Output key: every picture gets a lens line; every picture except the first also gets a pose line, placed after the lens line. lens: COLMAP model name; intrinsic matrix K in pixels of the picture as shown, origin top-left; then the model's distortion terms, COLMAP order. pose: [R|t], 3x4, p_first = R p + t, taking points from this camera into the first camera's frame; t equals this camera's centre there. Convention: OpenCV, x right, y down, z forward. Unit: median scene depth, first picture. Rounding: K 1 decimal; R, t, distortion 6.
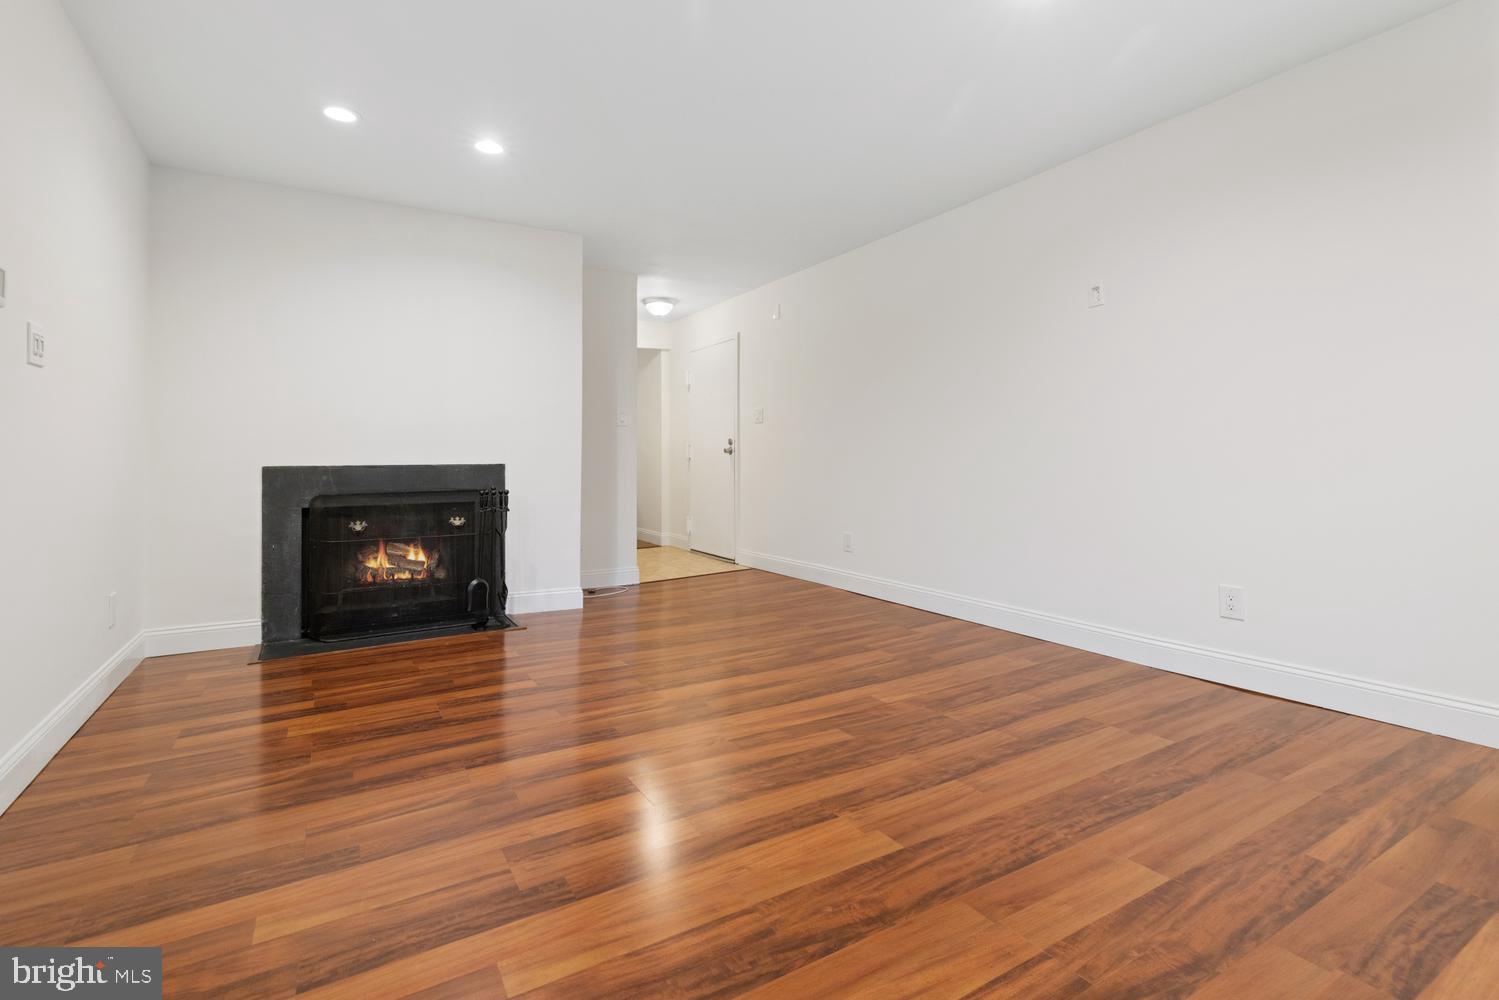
lens RADIAL K [[698.6, 0, 738.5], [0, 698.6, 460.1], [0, 0, 1]] dist [0.002713, 0.000340]
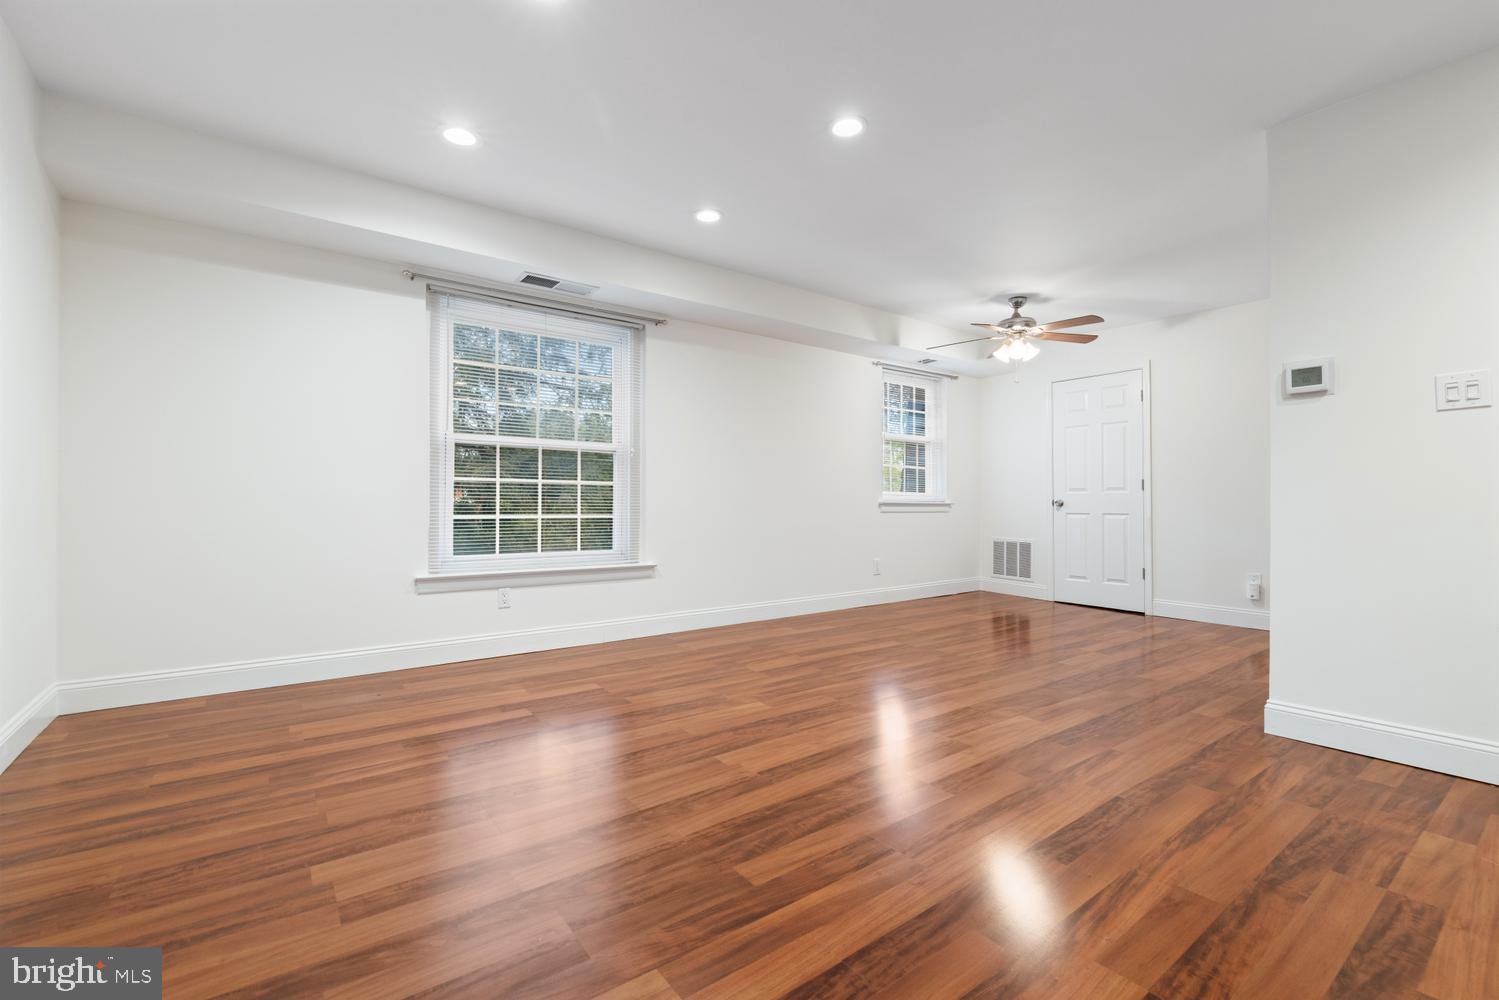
lens RADIAL K [[639.6, 0, 726.1], [0, 639.6, 501.7], [0, 0, 1]] dist [0.001601, 0.000224]
pose [[-0.996524, 0.001311, -0.083299, 0.153092], [0.002018, 0.999963, -0.008405, 0.010893], [0.083285, -0.008544, -0.996489, 1.120280]]
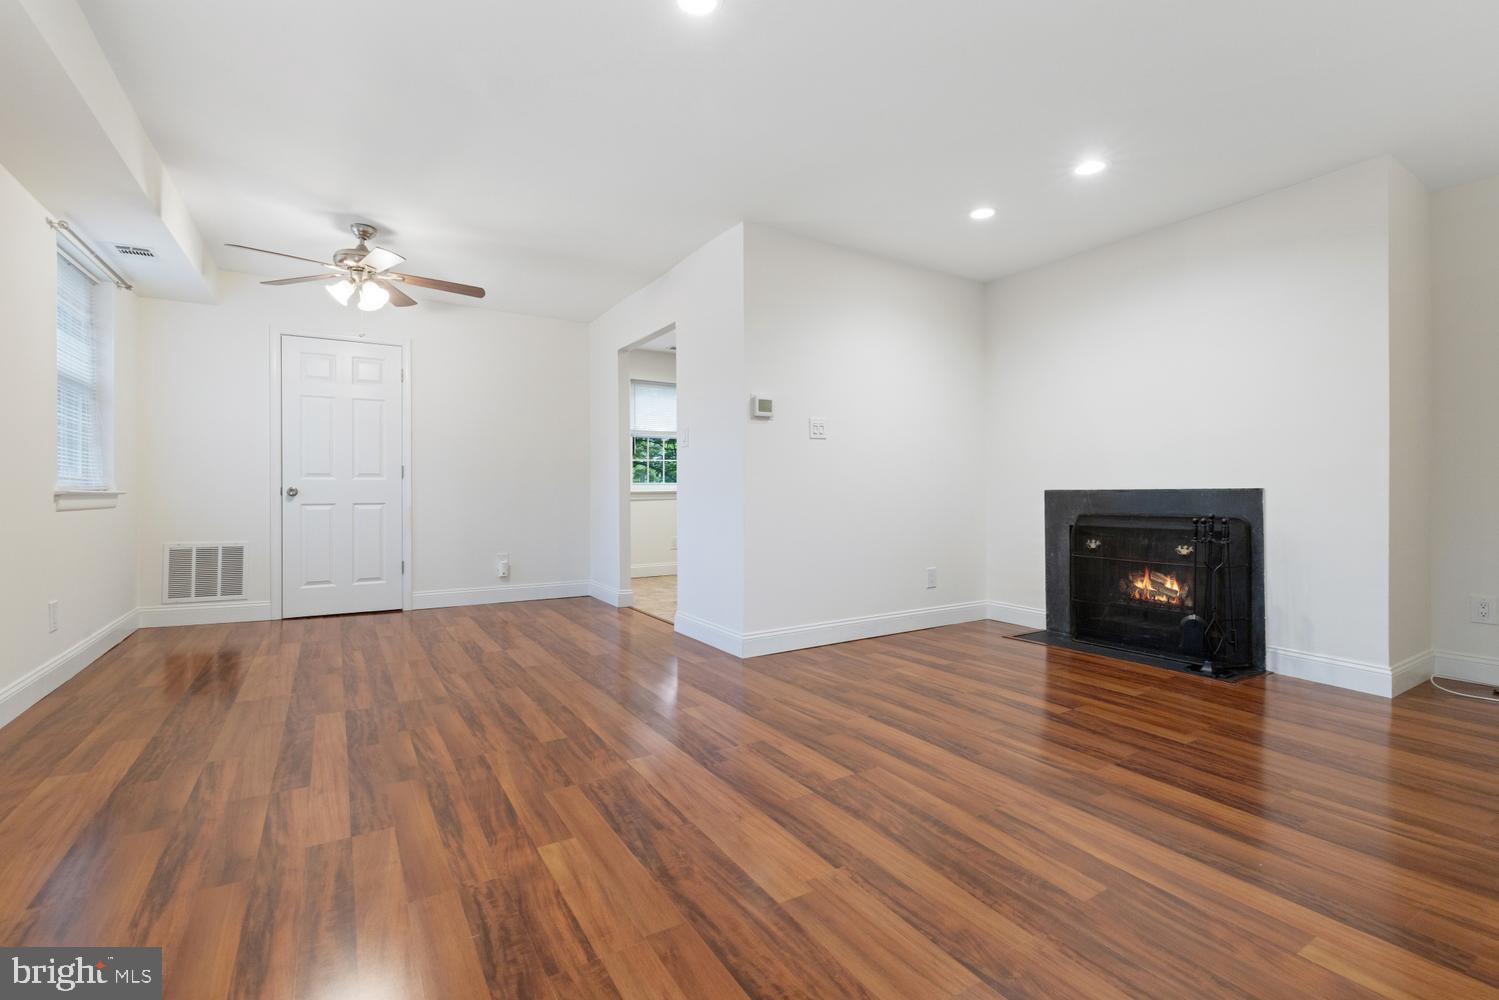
lens RADIAL K [[675.0, 0, 754.3], [0, 675.0, 490.6], [0, 0, 1]] dist [0.002281, 0.000334]
pose [[0.019073, 0.004493, -0.999808, 0.536017], [0.006816, 0.999966, 0.004623, 0.000711], [0.999795, -0.006903, 0.019042, 0.452245]]
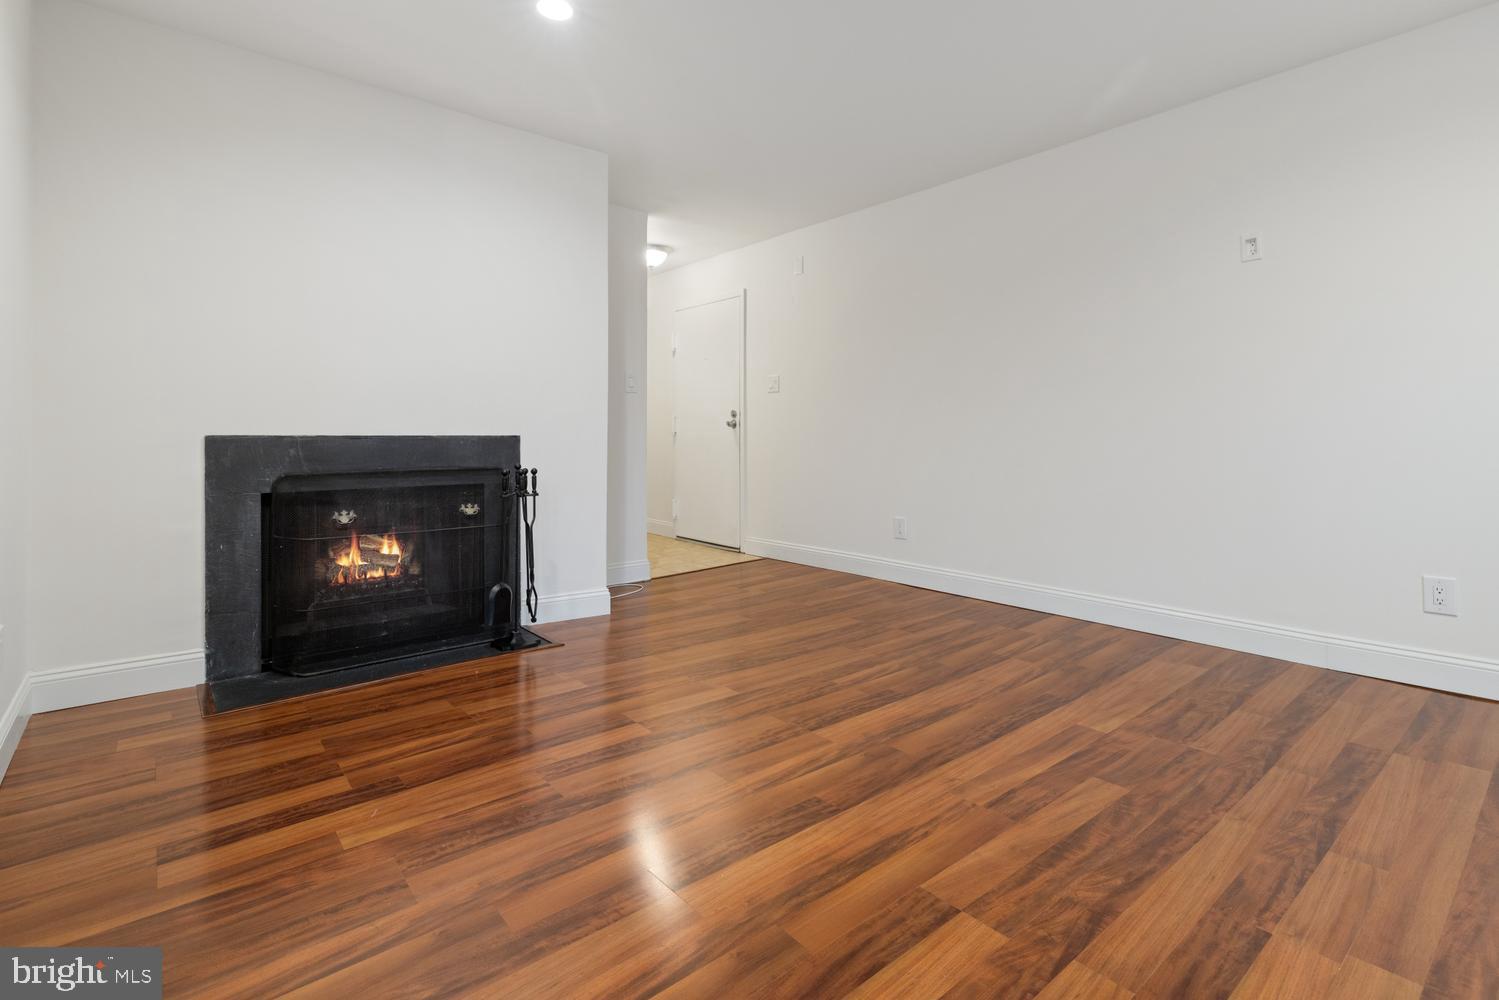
lens RADIAL K [[715.5, 0, 733.3], [0, 715.5, 445.6], [0, 0, 1]] dist [0.000394, 0.000439]
pose [[0.988031, 0.005823, 0.154144, -0.261290], [-0.007497, 0.999919, 0.010279, 0.007714], [-0.154071, -0.011312, 0.987995, 0.194139]]
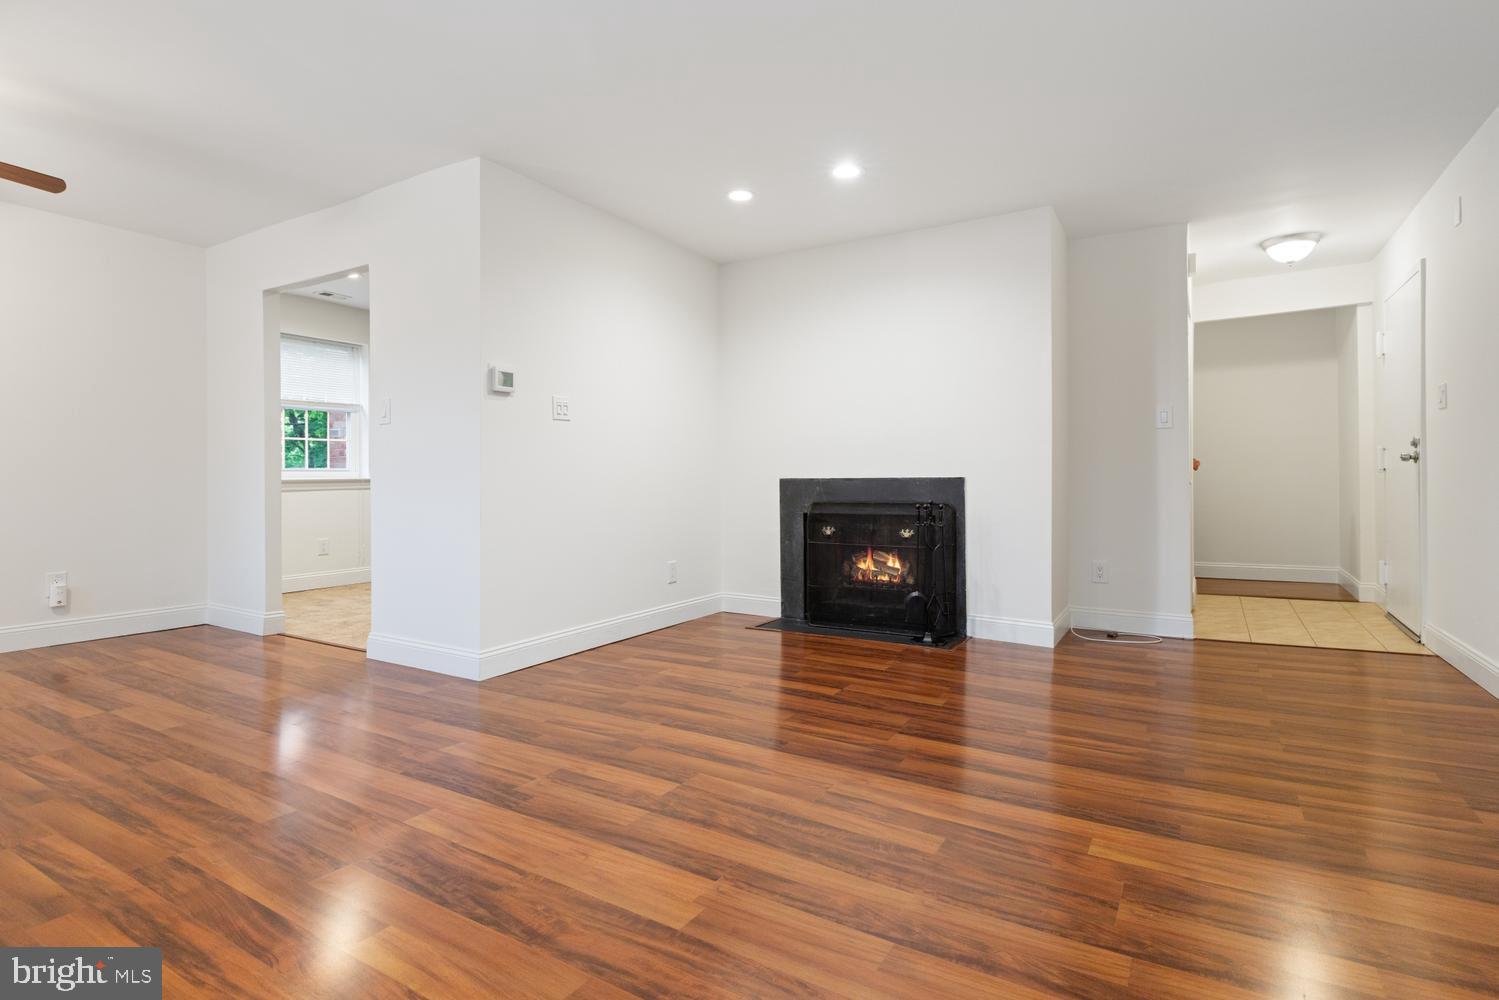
lens RADIAL K [[758.5, 0, 751.4], [0, 758.5, 478.1], [0, 0, 1]] dist [0.001662, 0.000375]
pose [[0.468767, 0.006336, -0.883299, 0.520780], [0.003257, 0.999955, 0.008901, -0.004299], [0.883316, -0.007049, 0.468725, 0.306020]]
